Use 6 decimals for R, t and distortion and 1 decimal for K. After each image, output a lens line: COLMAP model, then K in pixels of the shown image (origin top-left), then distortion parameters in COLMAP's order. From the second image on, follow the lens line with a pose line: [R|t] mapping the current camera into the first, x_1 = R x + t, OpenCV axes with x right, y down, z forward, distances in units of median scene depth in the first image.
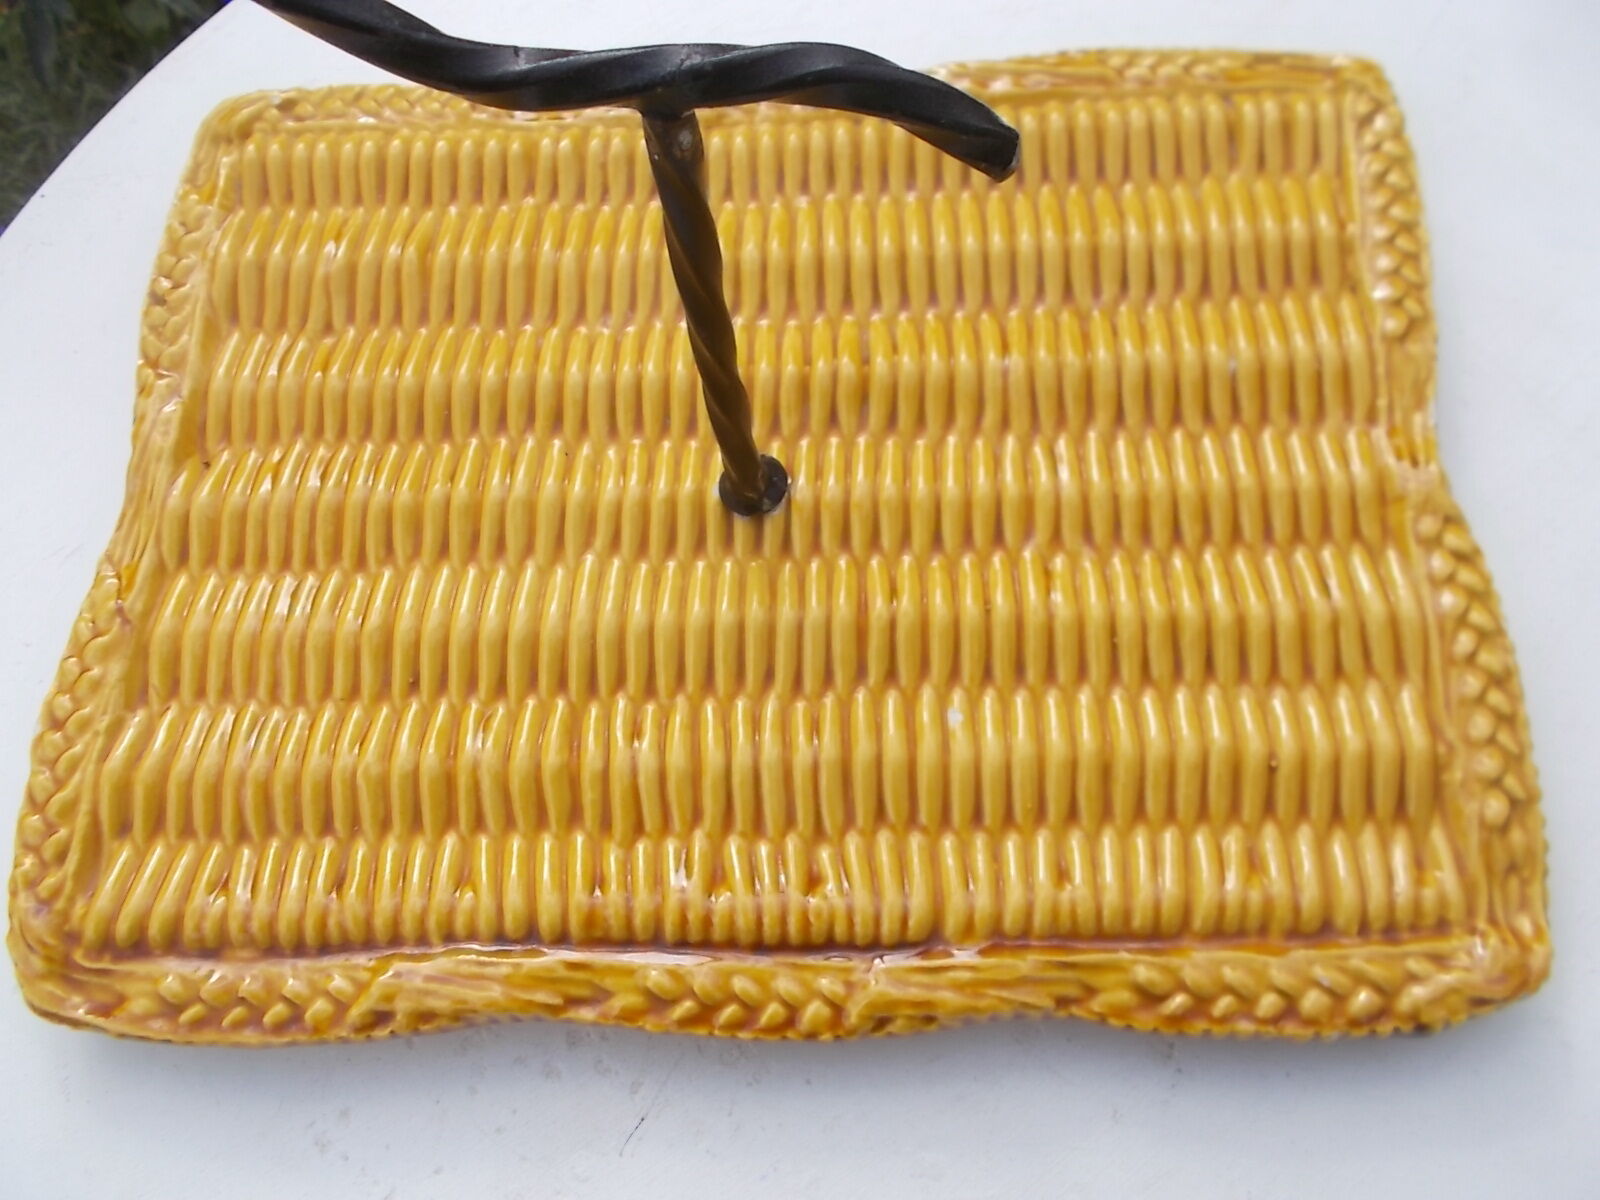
lens RADIAL K [[1205.7, 0, 794.9], [0, 1205.7, 604.0], [0, 0, 1]] dist [0.024404, -0.026482]
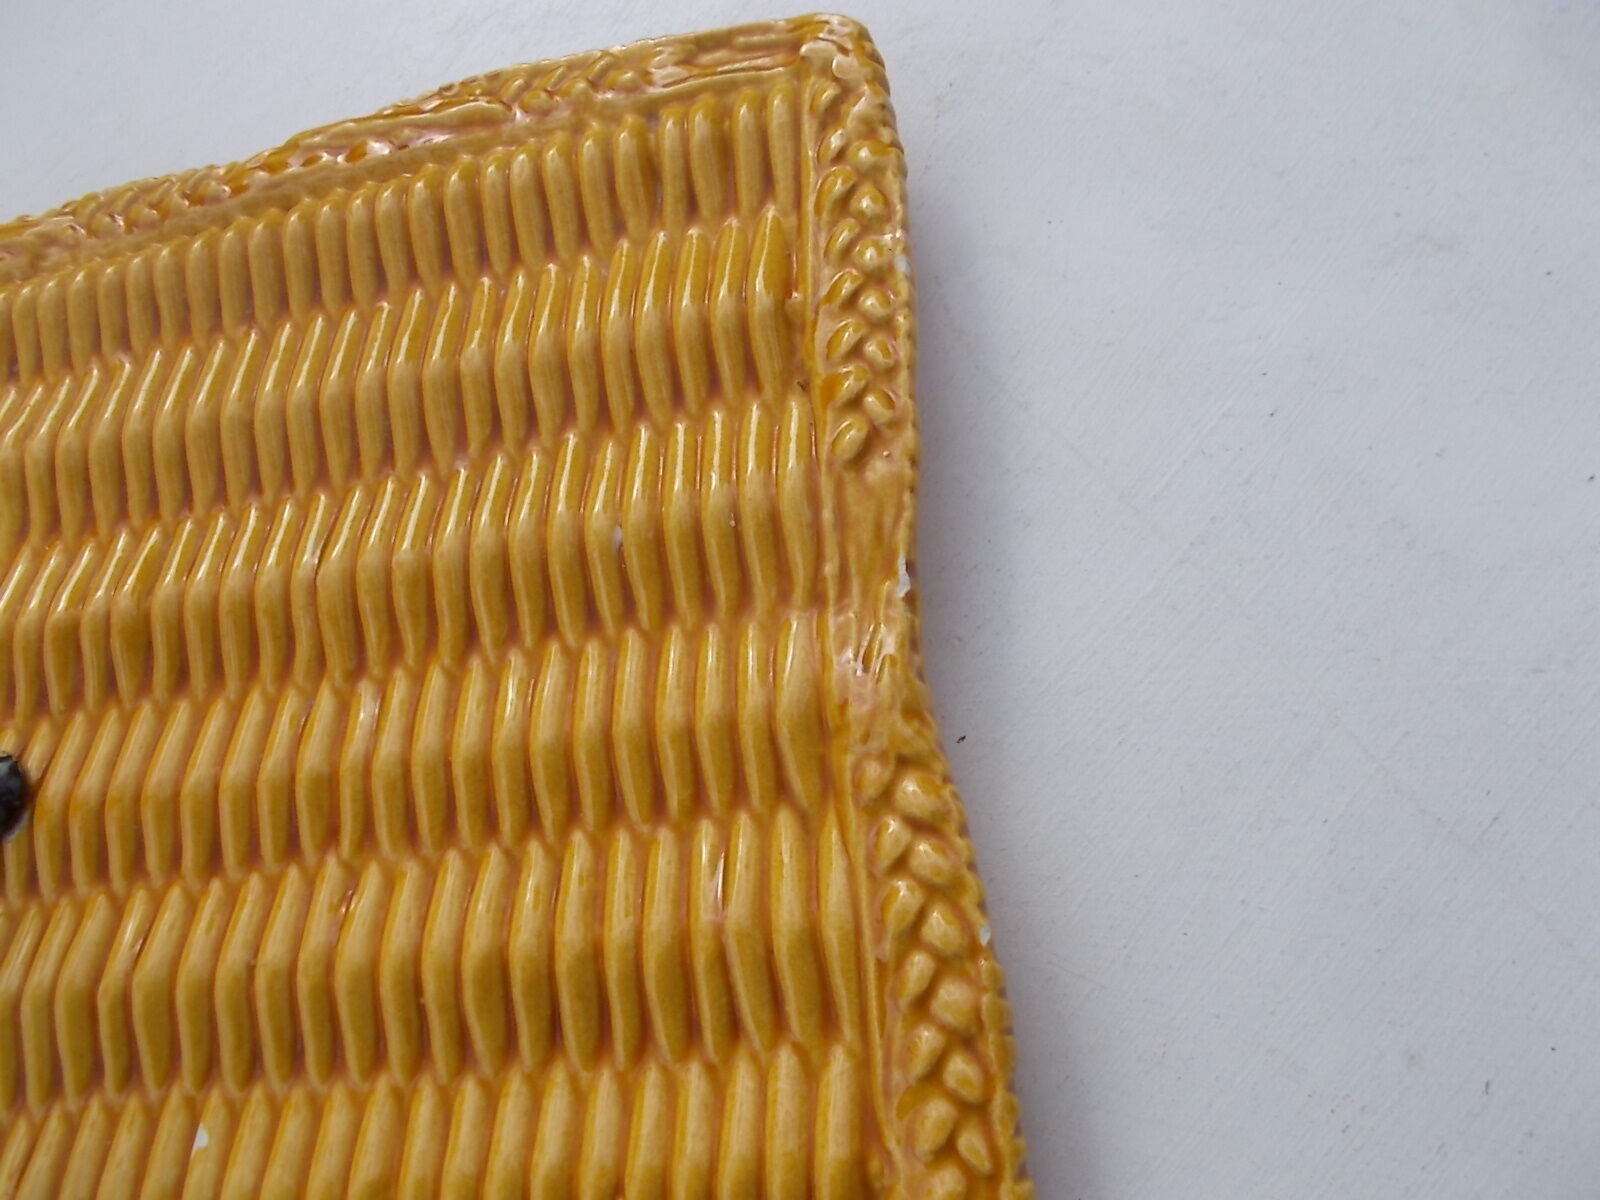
lens RADIAL K [[1205.7, 0, 799.5], [0, 1205.7, 608.2], [0, 0, 1]] dist [0.024404, -0.026482]
pose [[0.978488, -0.128637, -0.161290, 0.627407], [0.135883, 0.990118, 0.034682, -0.186510], [0.155235, -0.055852, 0.986297, 0.393790]]
